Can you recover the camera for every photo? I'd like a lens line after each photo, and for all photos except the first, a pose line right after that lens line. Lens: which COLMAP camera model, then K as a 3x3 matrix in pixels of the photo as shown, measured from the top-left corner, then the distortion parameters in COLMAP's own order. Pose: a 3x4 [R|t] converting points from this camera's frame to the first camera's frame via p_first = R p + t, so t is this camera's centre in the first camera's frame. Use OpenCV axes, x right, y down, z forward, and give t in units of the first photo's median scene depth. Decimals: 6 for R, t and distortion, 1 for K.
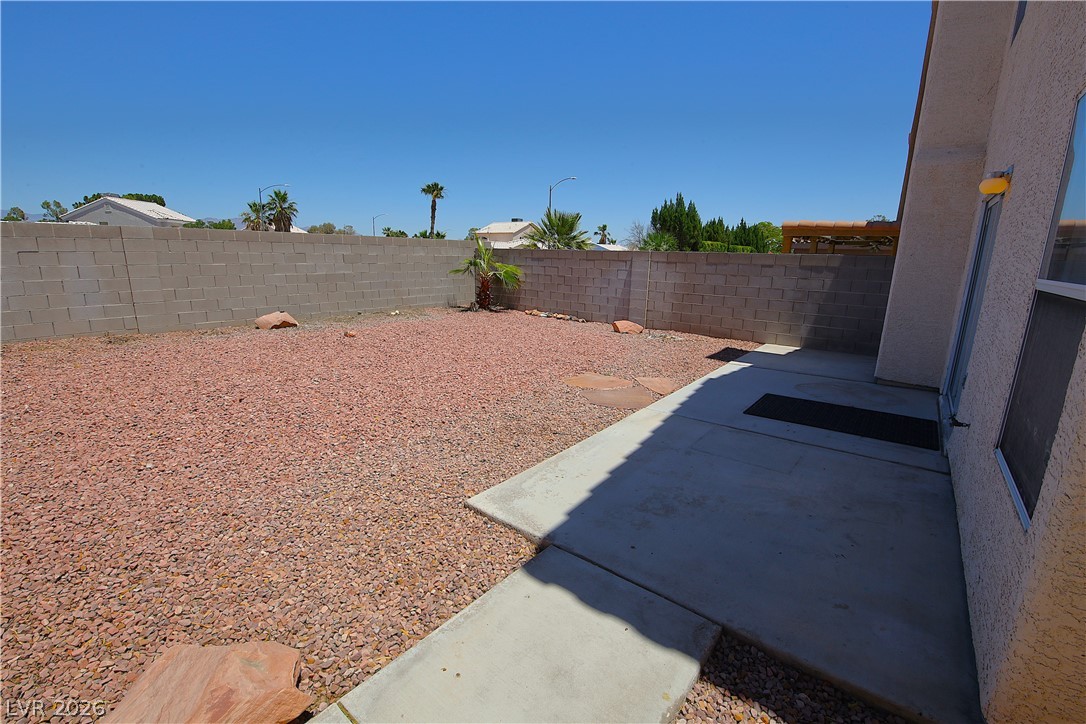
lens RADIAL K [[469.9, 0, 550.3], [0, 469.9, 362.3], [0, 0, 1]] dist [-0.012843, -0.003523]
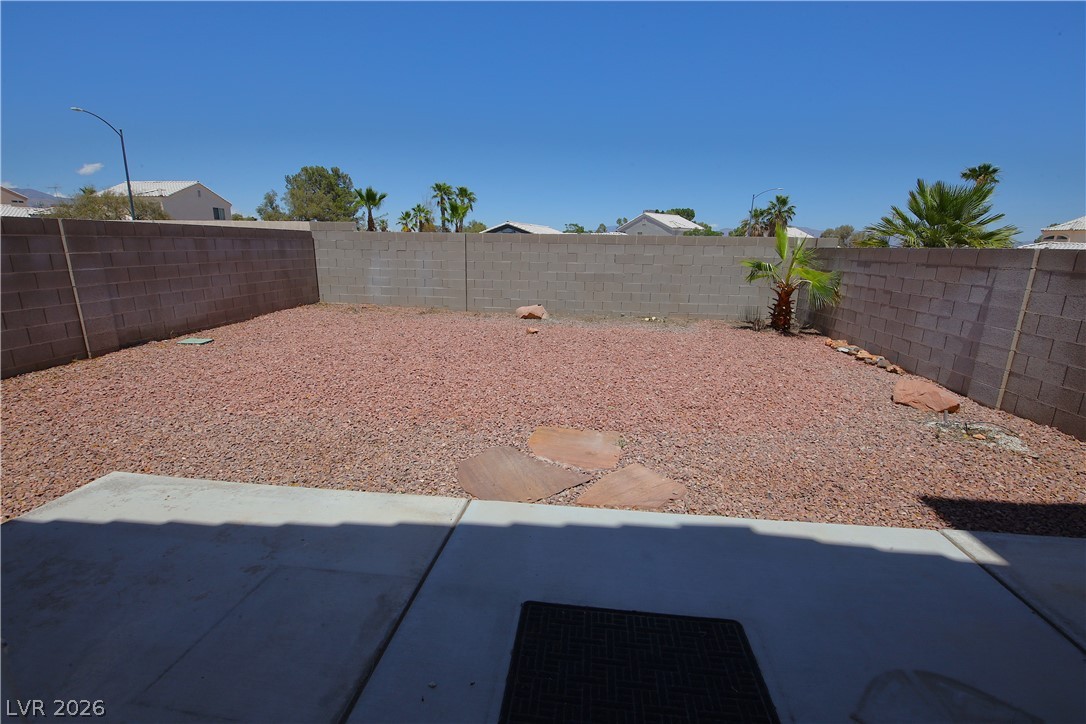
lens RADIAL K [[469.9, 0, 545.9], [0, 469.9, 366.1], [0, 0, 1]] dist [-0.012843, -0.003523]
pose [[0.522078, 0.193826, -0.830582, 0.326024], [-0.195660, 0.975082, 0.104561, -0.069479], [0.830151, 0.107923, 0.546993, 0.331659]]
